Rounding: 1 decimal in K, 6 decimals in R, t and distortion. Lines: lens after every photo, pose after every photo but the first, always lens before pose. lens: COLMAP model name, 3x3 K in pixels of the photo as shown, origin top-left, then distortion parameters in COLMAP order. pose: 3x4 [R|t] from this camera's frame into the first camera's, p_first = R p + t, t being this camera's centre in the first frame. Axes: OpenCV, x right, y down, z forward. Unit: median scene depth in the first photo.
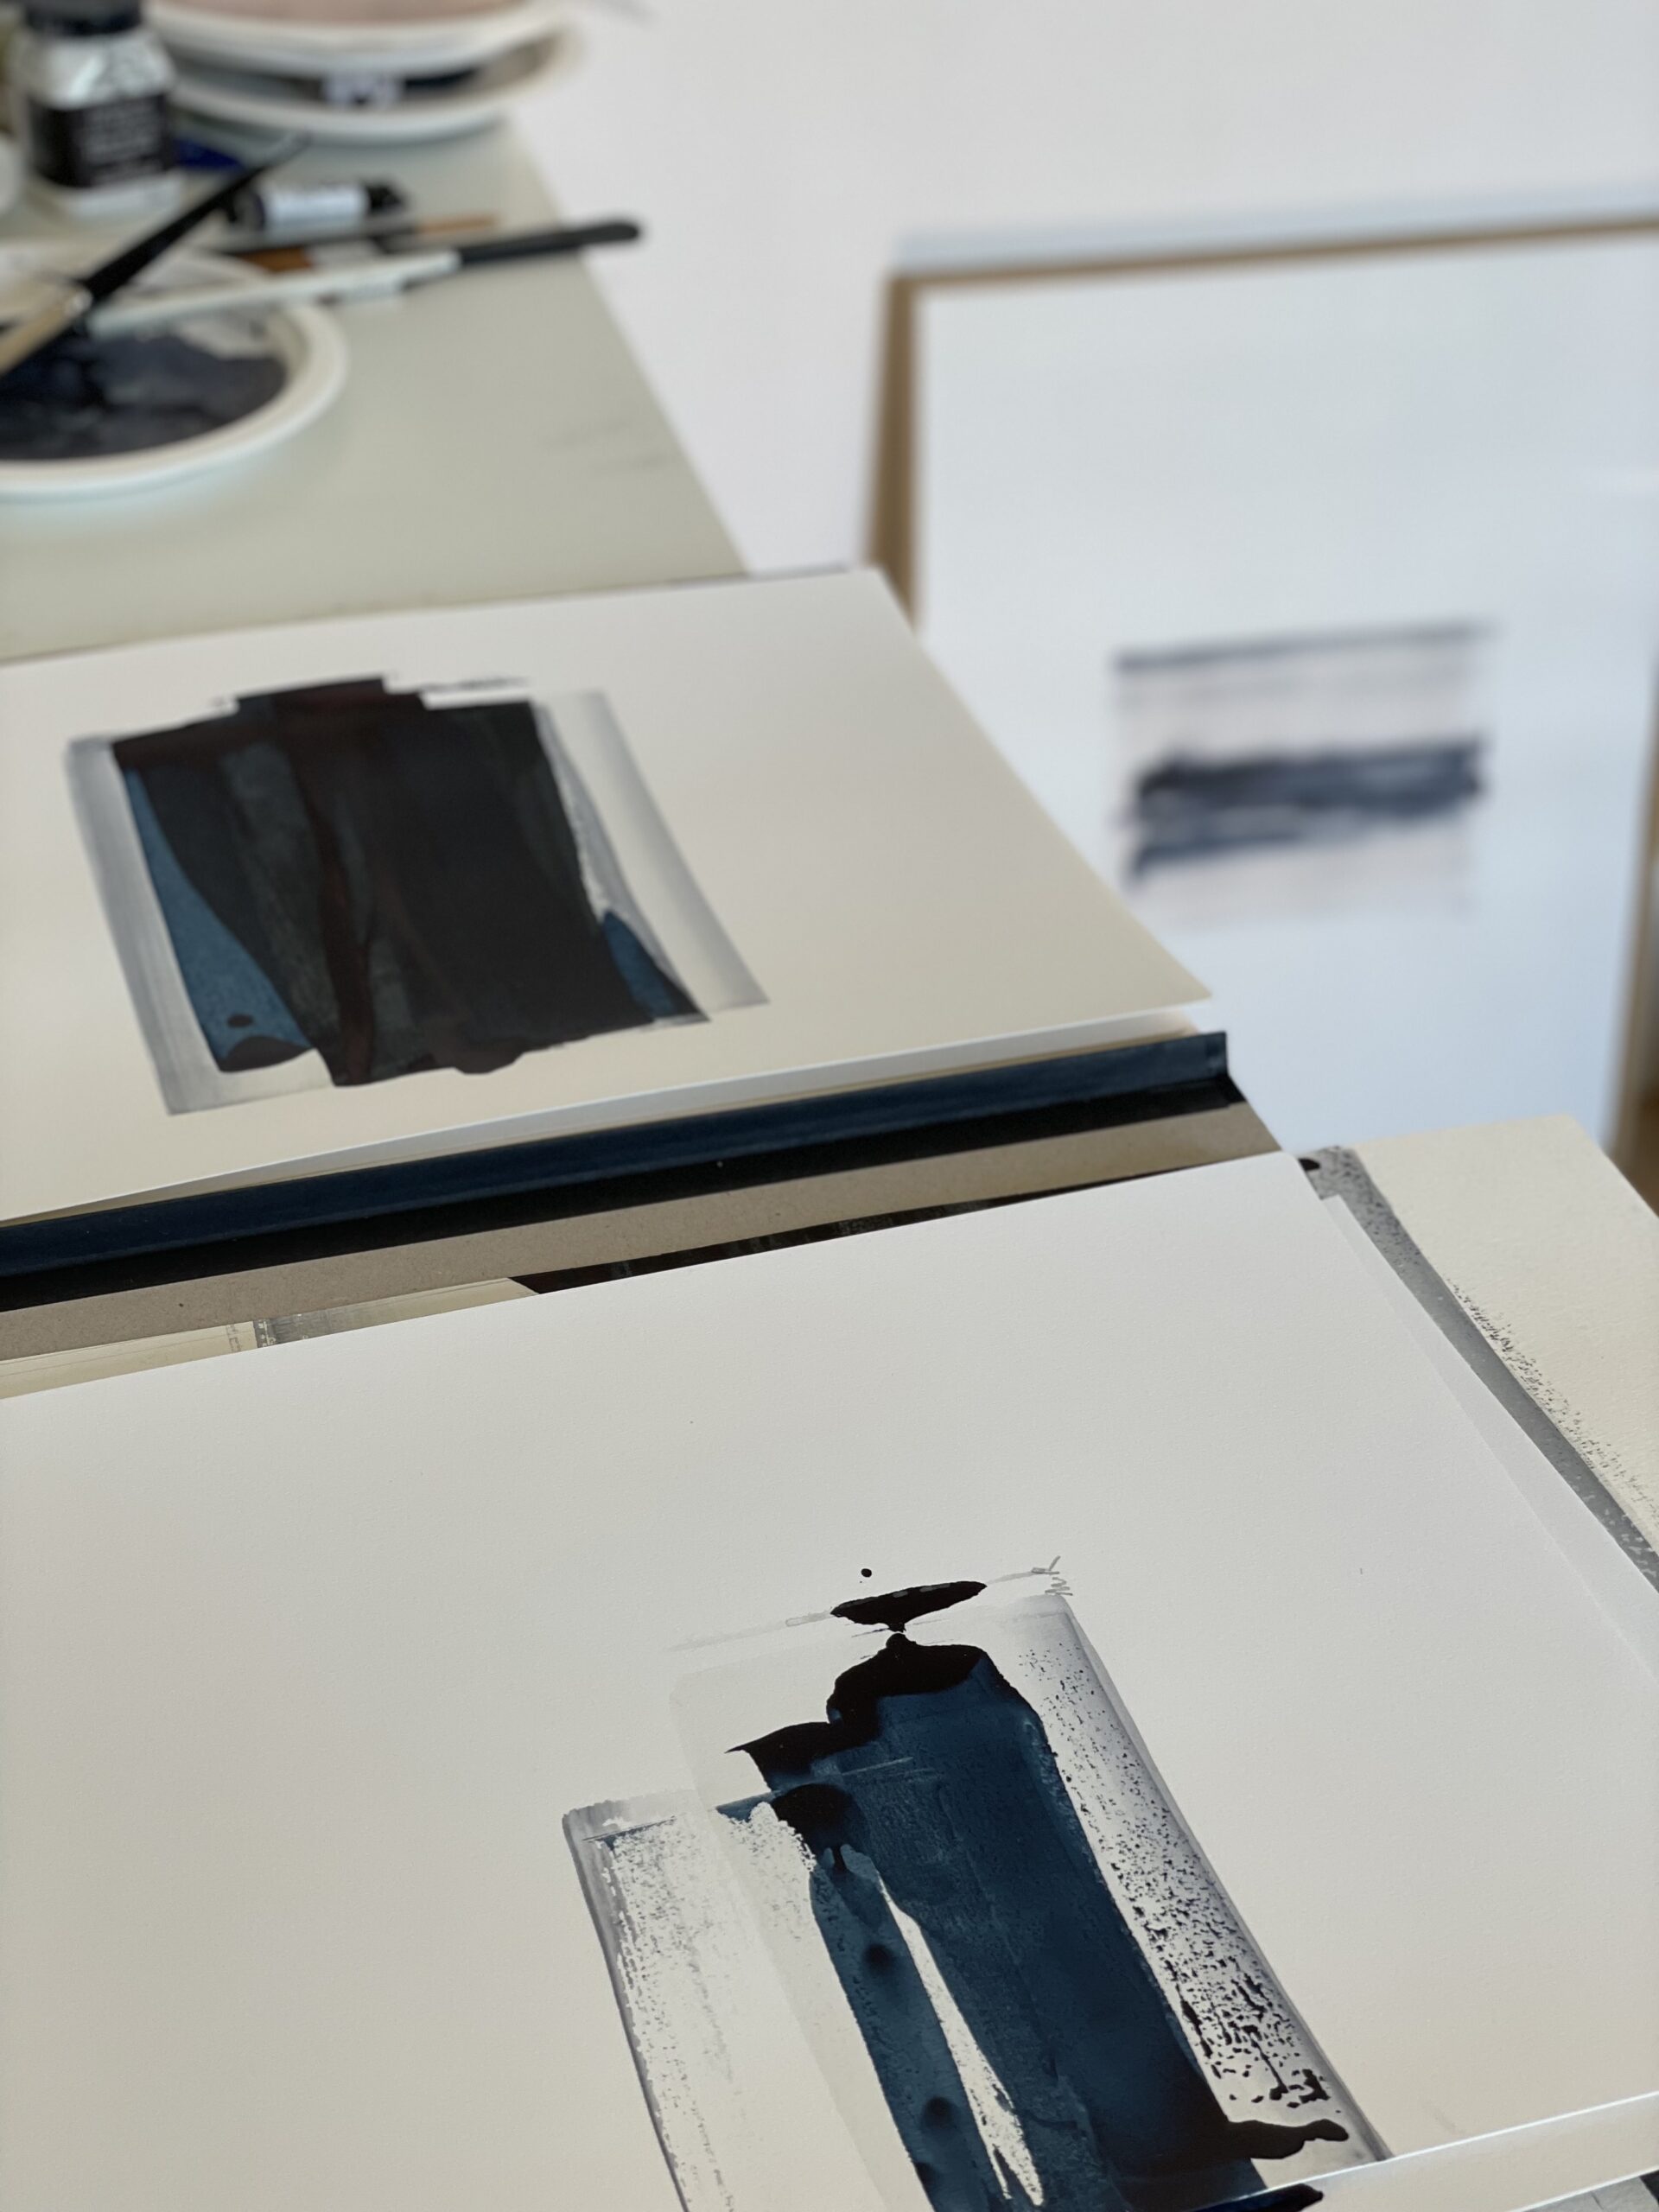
lens RADIAL K [[3348.3, 0, 829.2], [0, 3348.3, 1107.6], [0, 0, 1]] dist [0.018598, 0.000000]
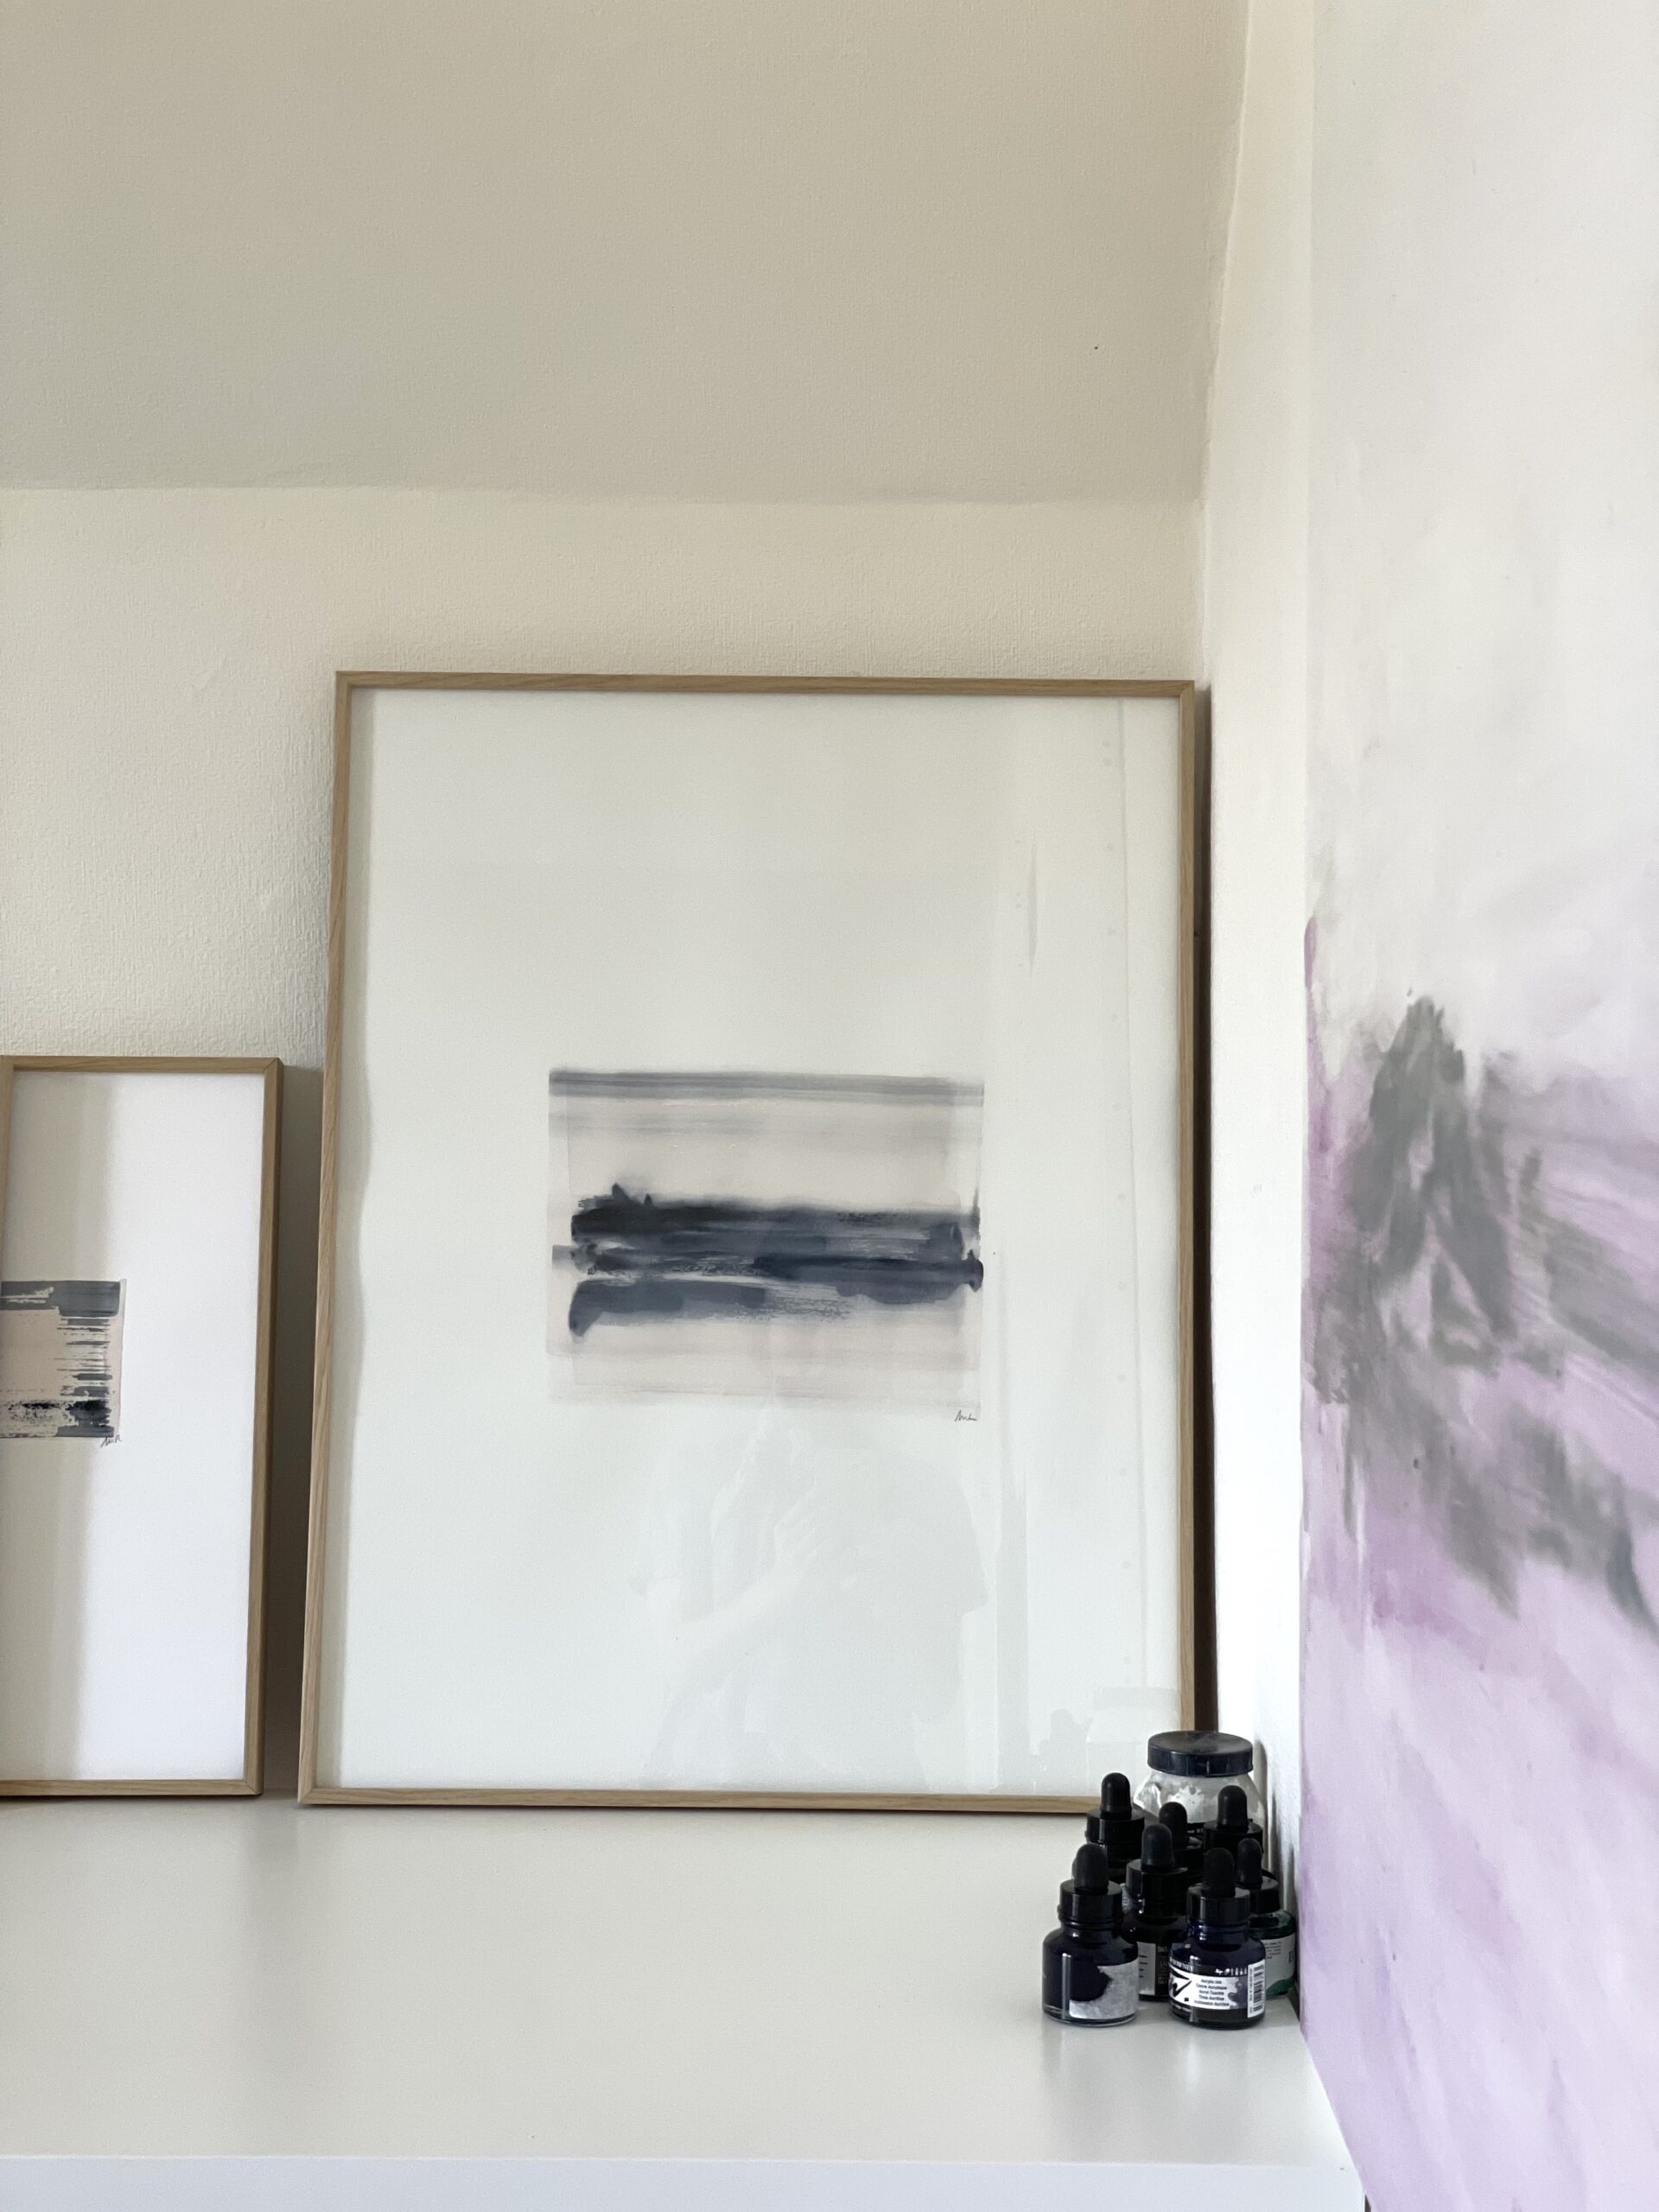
lens RADIAL K [[3348.3, 0, 828.1], [0, 3348.3, 1104.6], [0, 0, 1]] dist [0.018598, 0.000000]
pose [[0.977531, 0.117556, 0.174968, -0.000370], [-0.094857, 0.986581, -0.132895, -0.015851], [-0.188243, 0.113312, 0.975564, 0.130808]]
